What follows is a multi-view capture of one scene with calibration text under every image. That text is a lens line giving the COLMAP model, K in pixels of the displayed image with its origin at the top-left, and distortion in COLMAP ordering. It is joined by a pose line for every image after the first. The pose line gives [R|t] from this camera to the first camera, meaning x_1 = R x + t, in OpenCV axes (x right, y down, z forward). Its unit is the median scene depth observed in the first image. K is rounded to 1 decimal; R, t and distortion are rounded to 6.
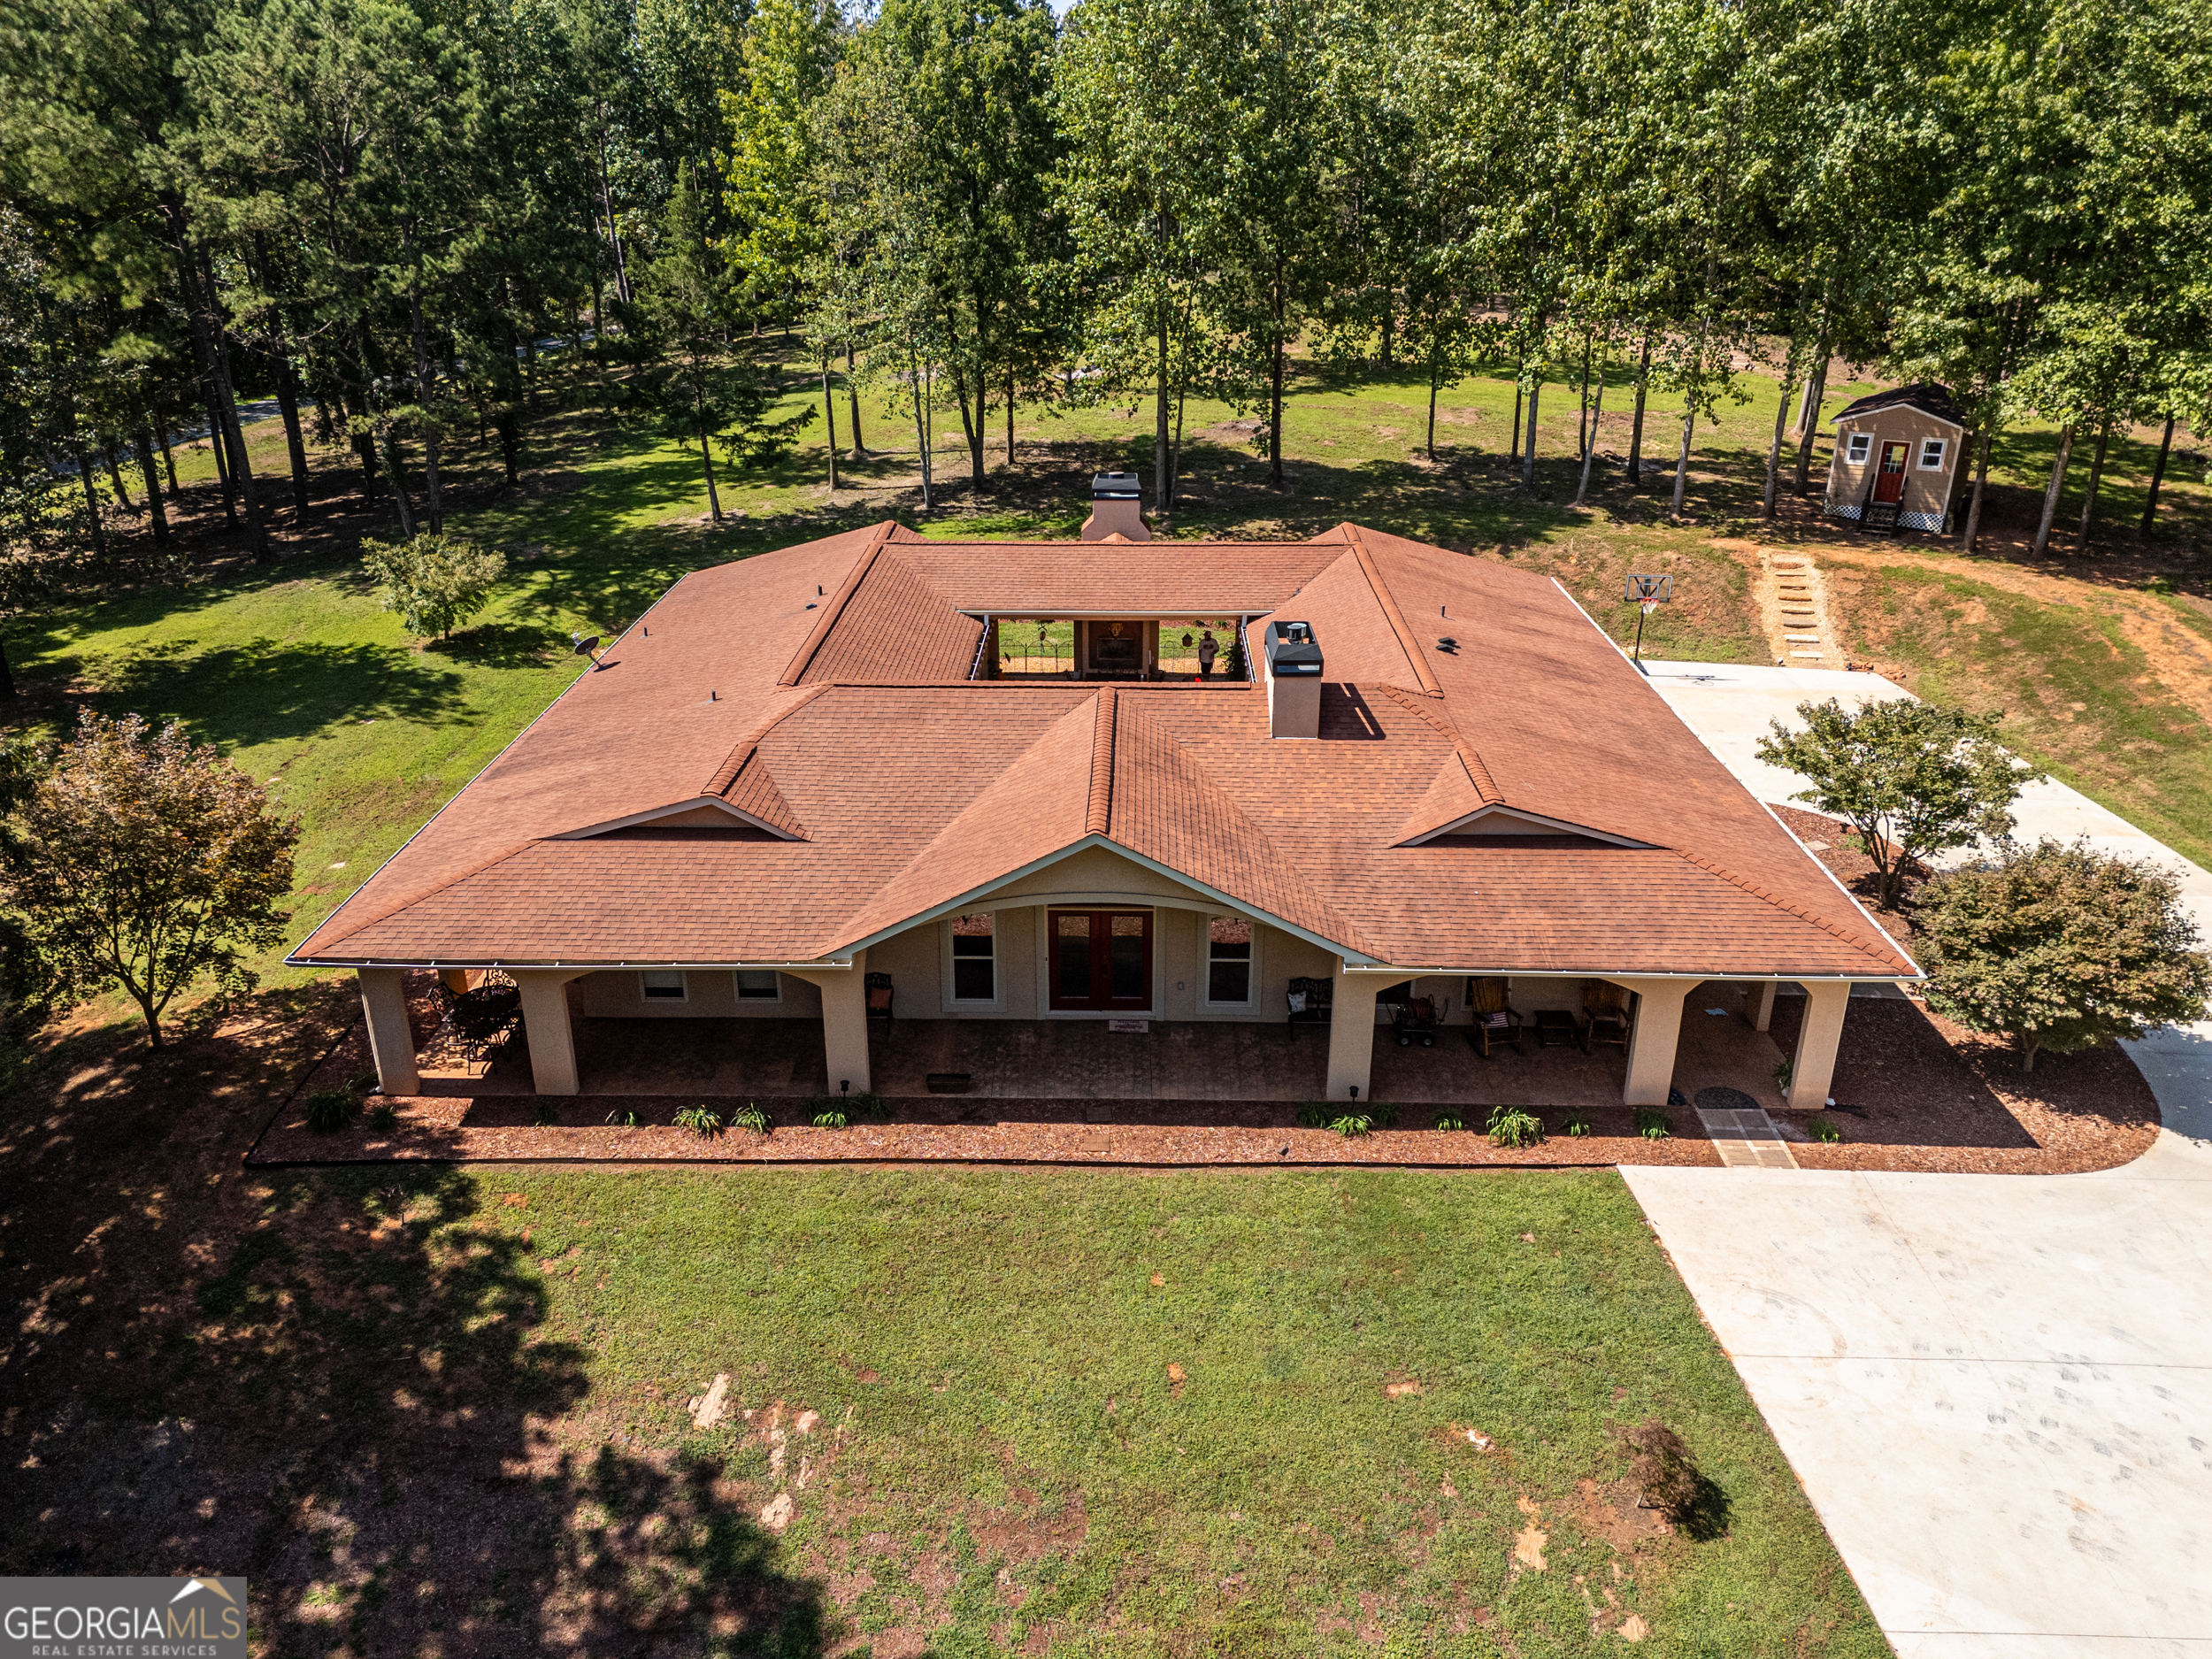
lens RADIAL K [[1718.1, 0, 1112.3], [0, 1718.1, 816.4], [0, 0, 1]] dist [0.031302, 0.003202]
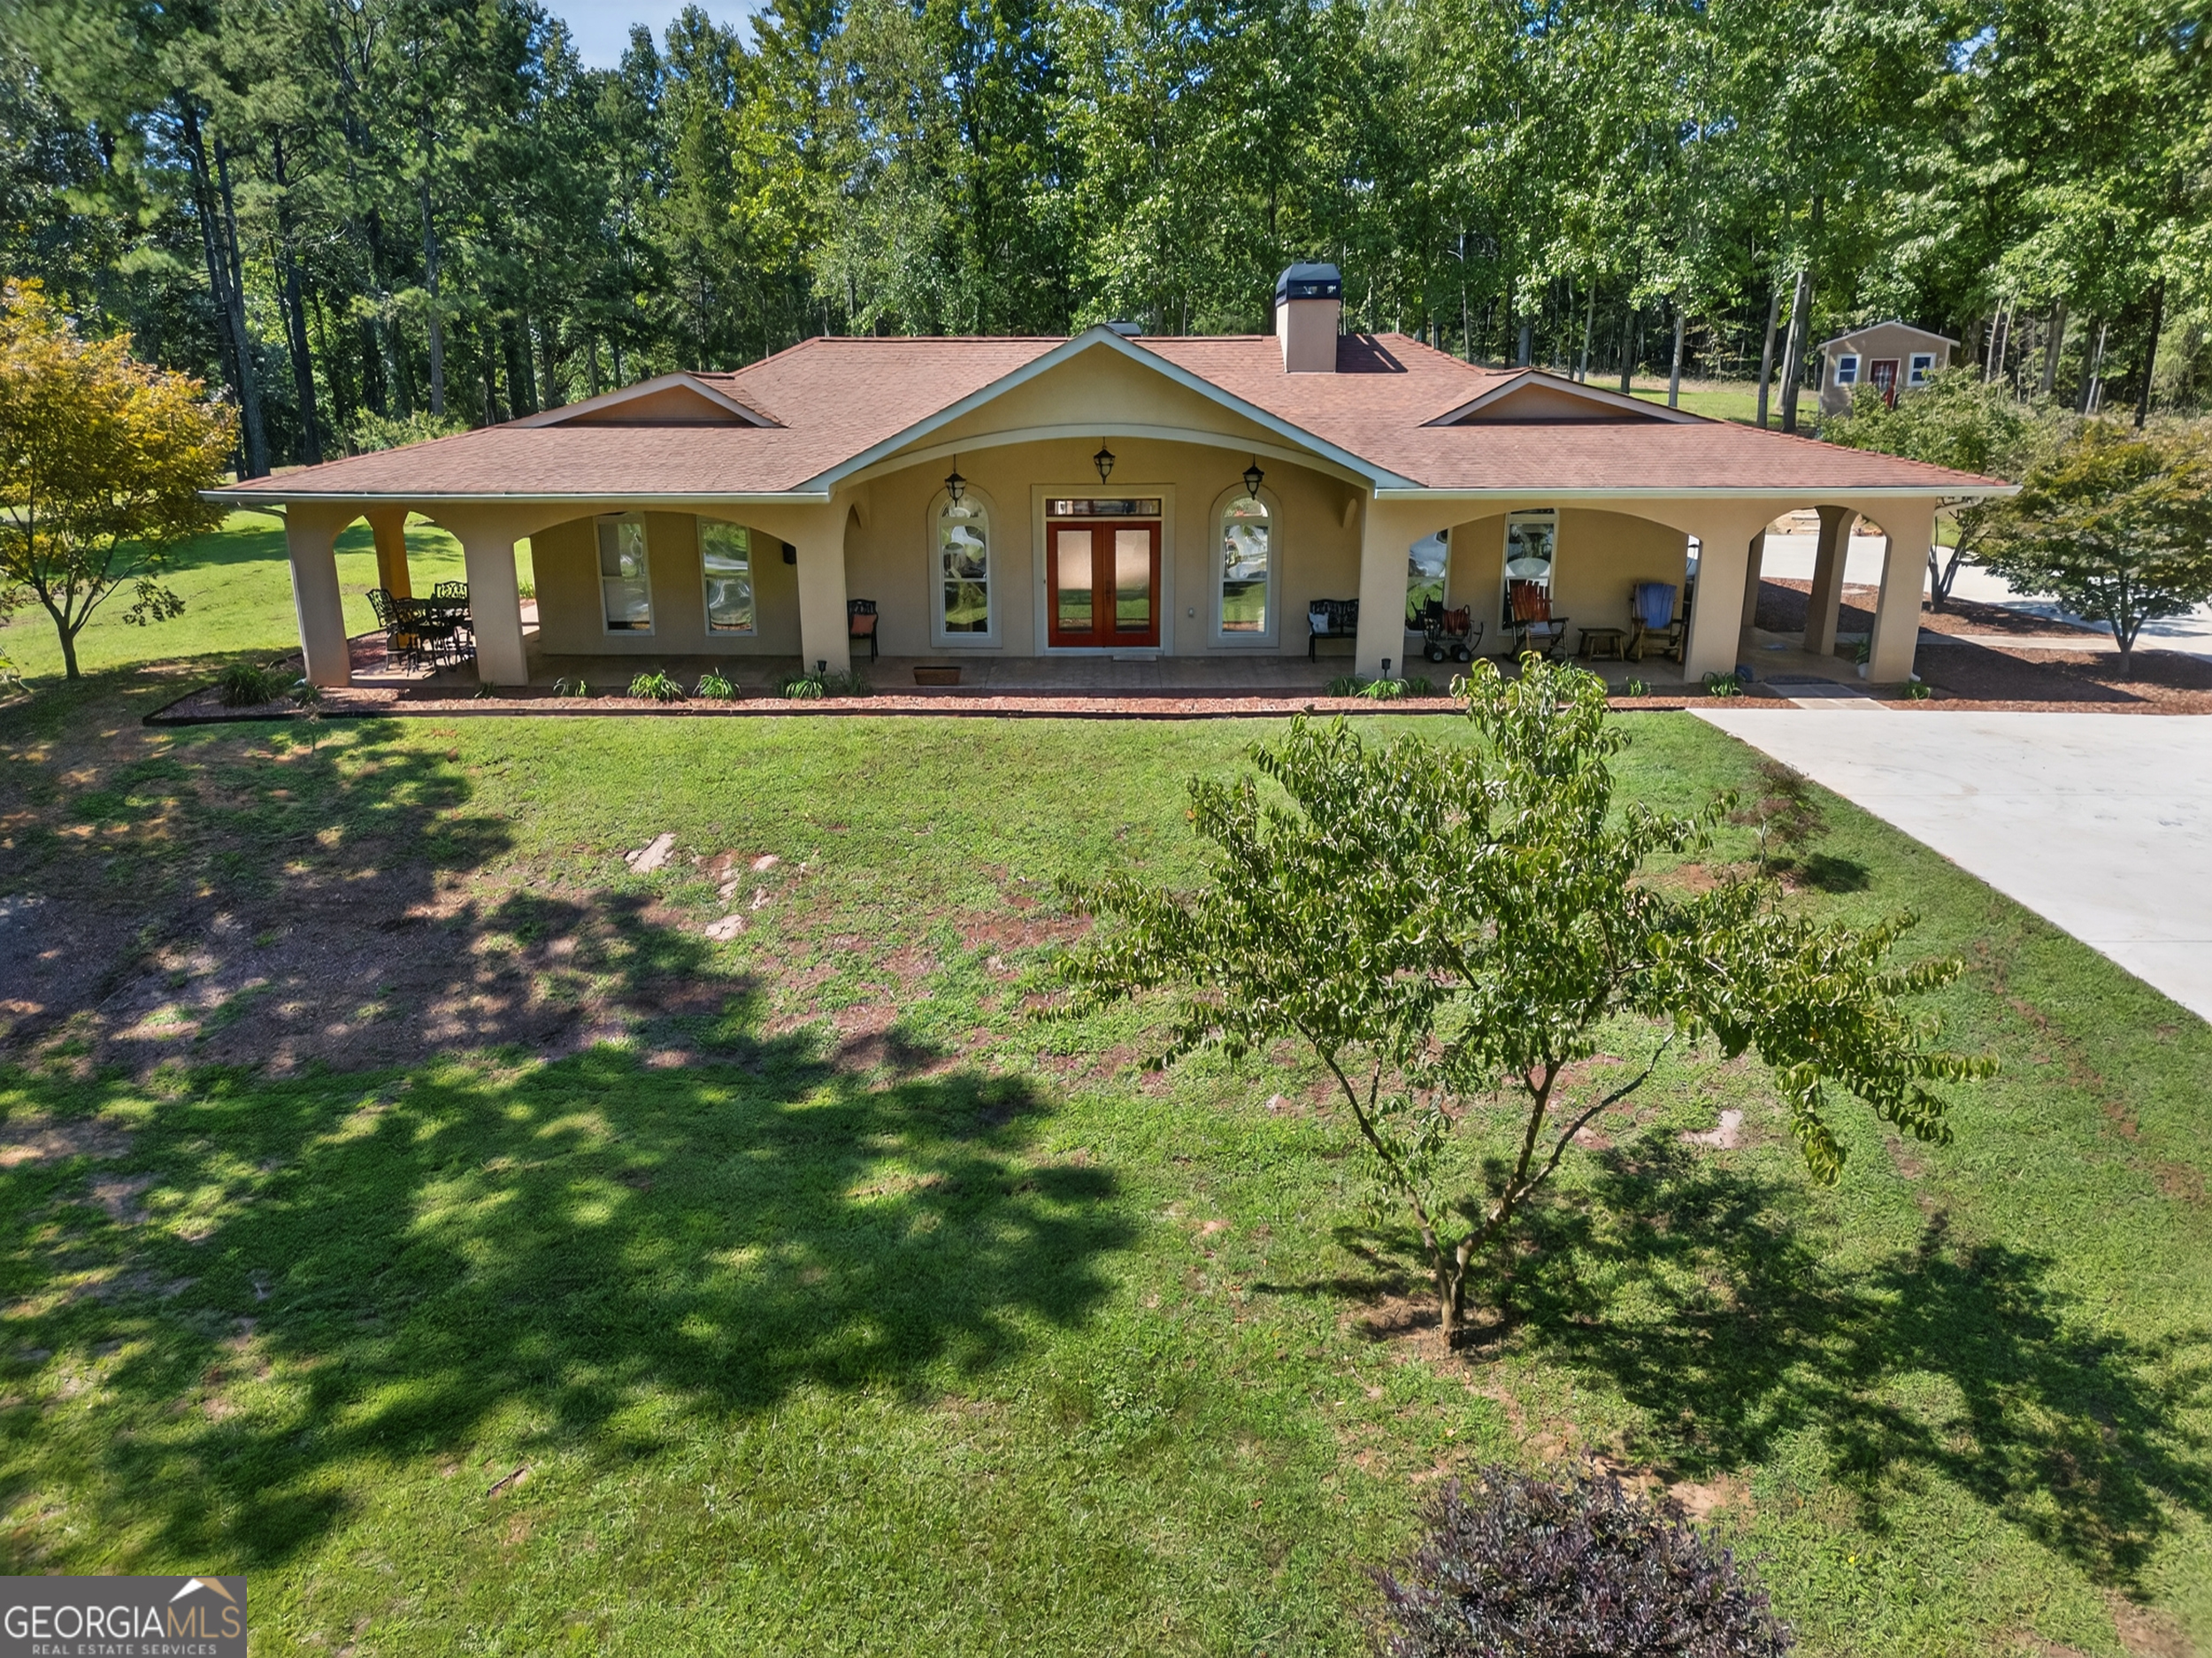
lens RADIAL K [[1625.6, 0, 1115.7], [0, 1625.6, 829.5], [0, 0, 1]] dist [0.037599, -0.018992]
pose [[0.999968, 0.003301, 0.007236, -0.007633], [-0.002428, 0.993067, -0.117528, 0.334780], [-0.007573, 0.117507, 0.993043, 0.156850]]
